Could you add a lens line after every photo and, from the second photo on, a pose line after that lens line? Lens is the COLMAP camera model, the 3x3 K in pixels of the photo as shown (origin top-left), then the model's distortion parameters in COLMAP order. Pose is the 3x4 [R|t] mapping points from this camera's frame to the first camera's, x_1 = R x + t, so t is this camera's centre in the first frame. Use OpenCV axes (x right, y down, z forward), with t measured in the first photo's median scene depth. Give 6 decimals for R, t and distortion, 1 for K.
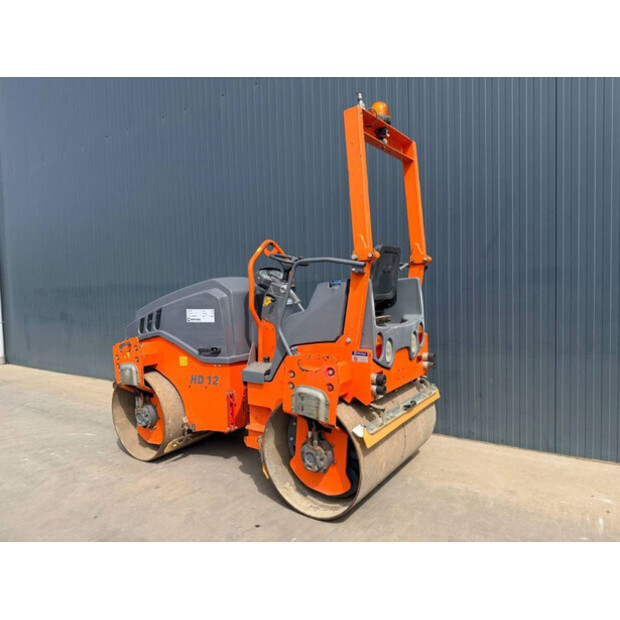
lens RADIAL K [[438.2, 0, 319.6], [0, 438.2, 300.6], [0, 0, 1]] dist [0.034903, -0.035373]
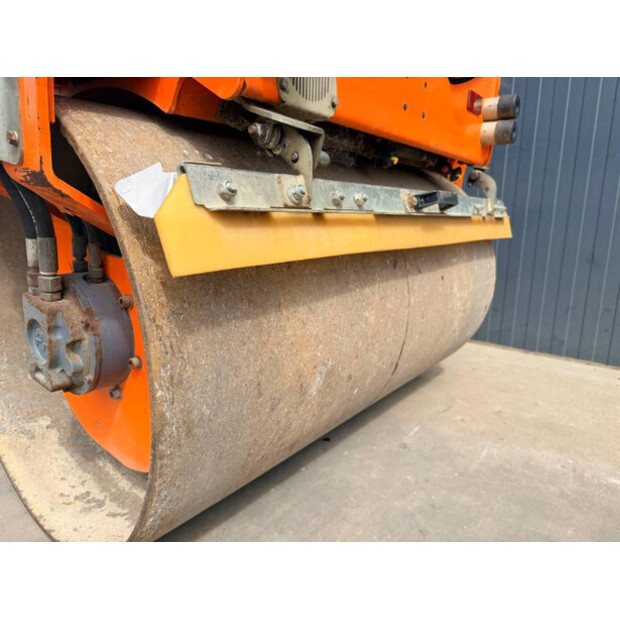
lens RADIAL K [[438.2, 0, 316.4], [0, 438.2, 307.6], [0, 0, 1]] dist [0.034903, -0.035373]
pose [[0.996617, 0.061299, -0.054750, 0.123566], [-0.051441, 0.984757, 0.166157, 0.221498], [0.064101, -0.162778, 0.984578, 0.582583]]
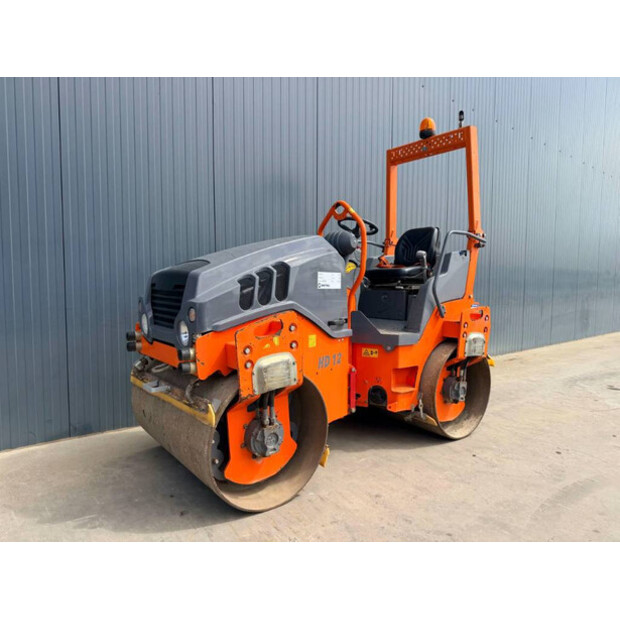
lens RADIAL K [[438.2, 0, 316.9], [0, 438.2, 309.0], [0, 0, 1]] dist [0.034903, -0.035373]
pose [[0.297515, -0.026578, 0.954347, -1.053184], [0.015544, 0.999615, 0.022993, 0.068156], [-0.954590, 0.007993, 0.297814, 0.794655]]
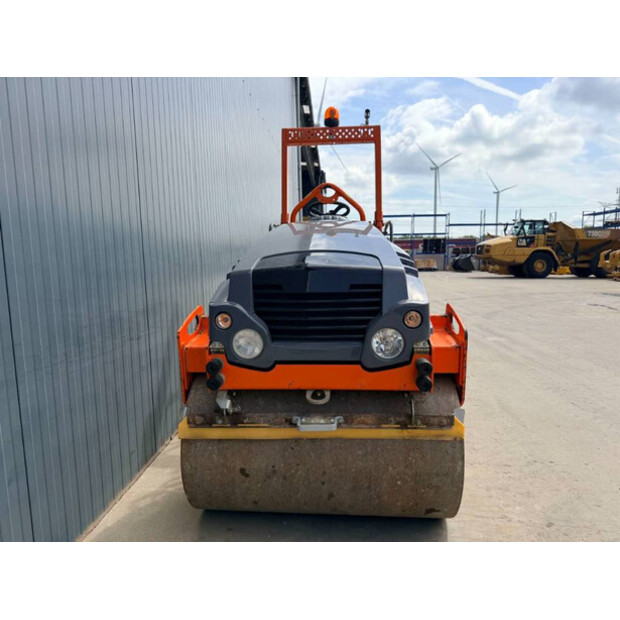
lens RADIAL K [[438.2, 0, 307.6], [0, 438.2, 306.7], [0, 0, 1]] dist [0.034903, -0.035373]
pose [[-0.500947, -0.058953, 0.863468, -0.887321], [0.063710, 0.992459, 0.104722, 0.009552], [-0.863130, 0.107471, -0.493414, 1.537600]]
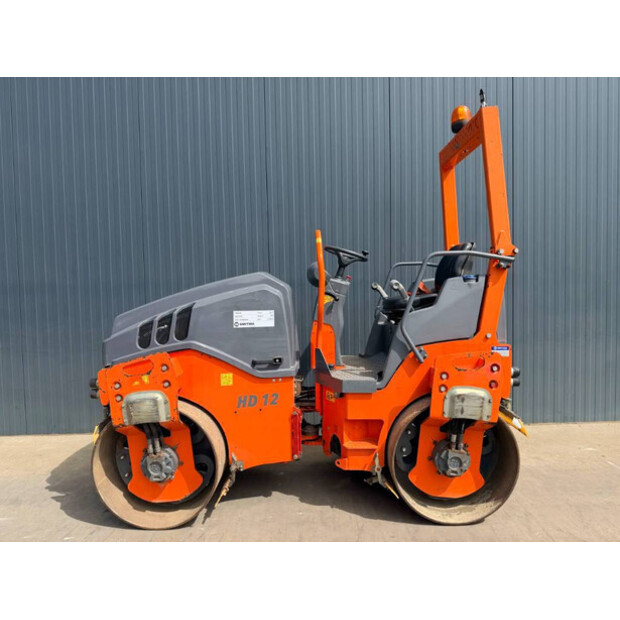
lens RADIAL K [[438.2, 0, 309.4], [0, 438.2, 308.6], [0, 0, 1]] dist [0.034903, -0.035373]
pose [[0.823749, -0.007057, 0.566910, -0.642571], [0.010121, 0.999946, -0.002259, 0.018455], [-0.566864, 0.007599, 0.823776, 0.301368]]
